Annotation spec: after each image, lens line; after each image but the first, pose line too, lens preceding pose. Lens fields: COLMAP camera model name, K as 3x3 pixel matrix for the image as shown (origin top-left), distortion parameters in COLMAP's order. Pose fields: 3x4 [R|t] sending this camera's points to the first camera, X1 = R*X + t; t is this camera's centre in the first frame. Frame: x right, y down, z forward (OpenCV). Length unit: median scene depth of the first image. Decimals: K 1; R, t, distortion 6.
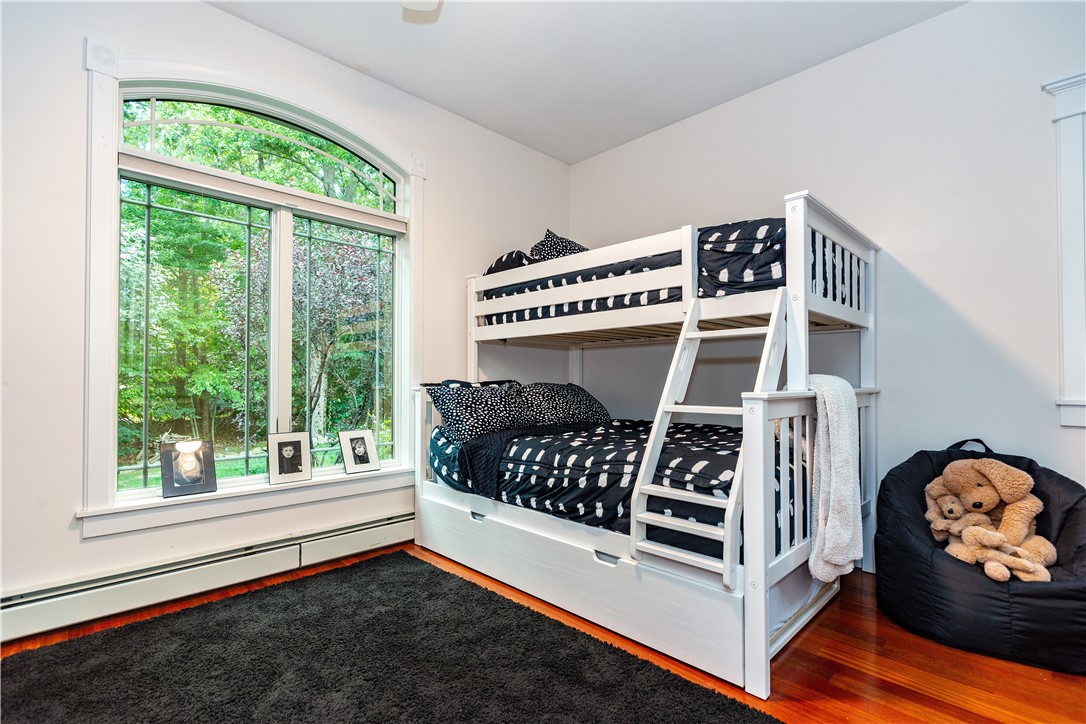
lens RADIAL K [[495.3, 0, 538.5], [0, 495.3, 370.0], [0, 0, 1]] dist [-0.005032, 0.001506]
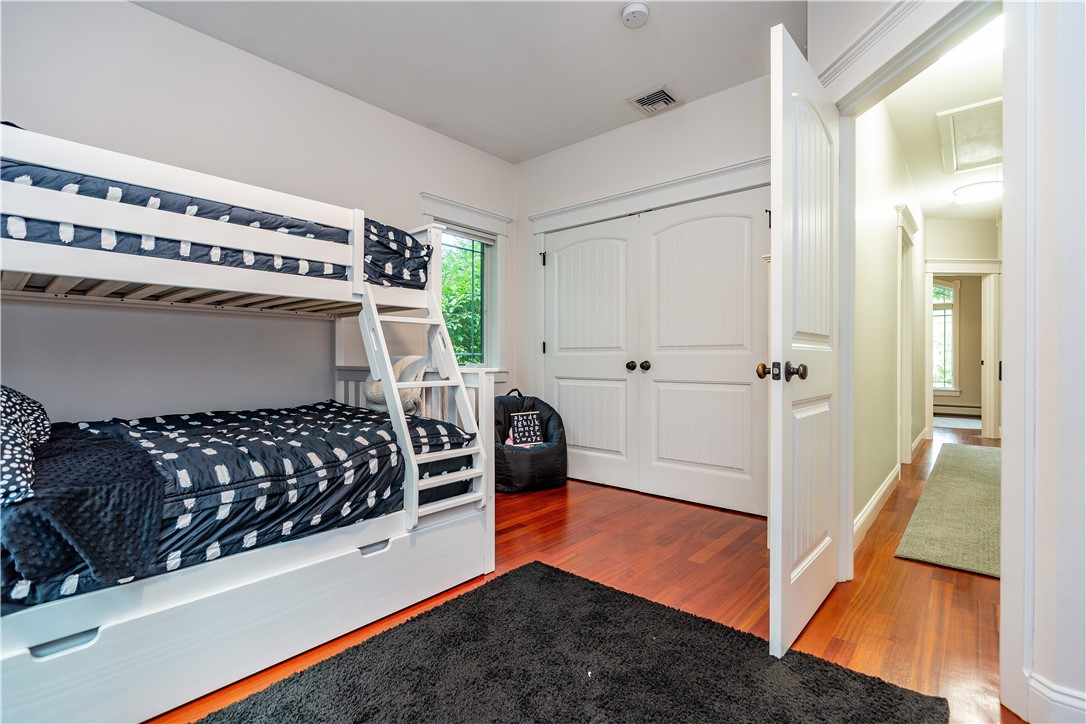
lens RADIAL K [[495.3, 0, 538.8], [0, 495.3, 359.2], [0, 0, 1]] dist [-0.005032, 0.001506]
pose [[-0.070825, 0.003089, 0.997484, -0.768801], [-0.021114, 0.999767, -0.004595, 0.016569], [-0.997265, -0.021386, -0.070743, 0.706986]]
